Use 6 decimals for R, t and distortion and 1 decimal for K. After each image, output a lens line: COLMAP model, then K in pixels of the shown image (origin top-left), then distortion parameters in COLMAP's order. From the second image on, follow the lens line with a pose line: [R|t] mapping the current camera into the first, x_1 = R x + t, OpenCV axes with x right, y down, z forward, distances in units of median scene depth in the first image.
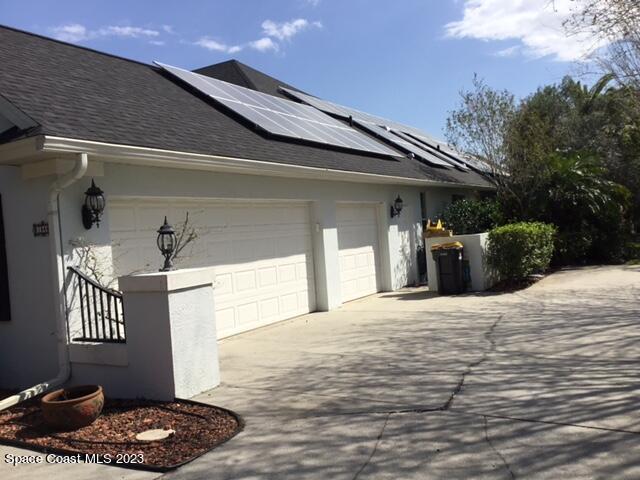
lens RADIAL K [[575.9, 0, 320.0], [0, 575.9, 240.0], [0, 0, 1]] dist [0.096282, -0.262383]
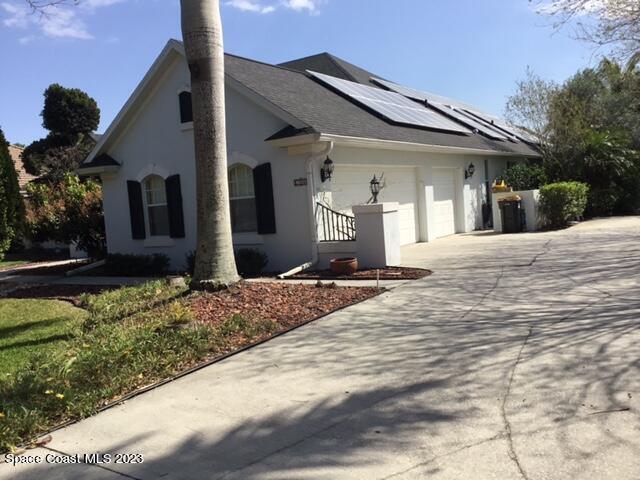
lens RADIAL K [[575.9, 0, 320.0], [0, 575.9, 240.0], [0, 0, 1]] dist [0.096282, -0.262383]
pose [[0.998646, 0.001999, -0.051983, -0.148958], [0.000866, 0.998484, 0.055034, 0.029766], [0.052015, -0.055004, 0.997130, -0.388931]]
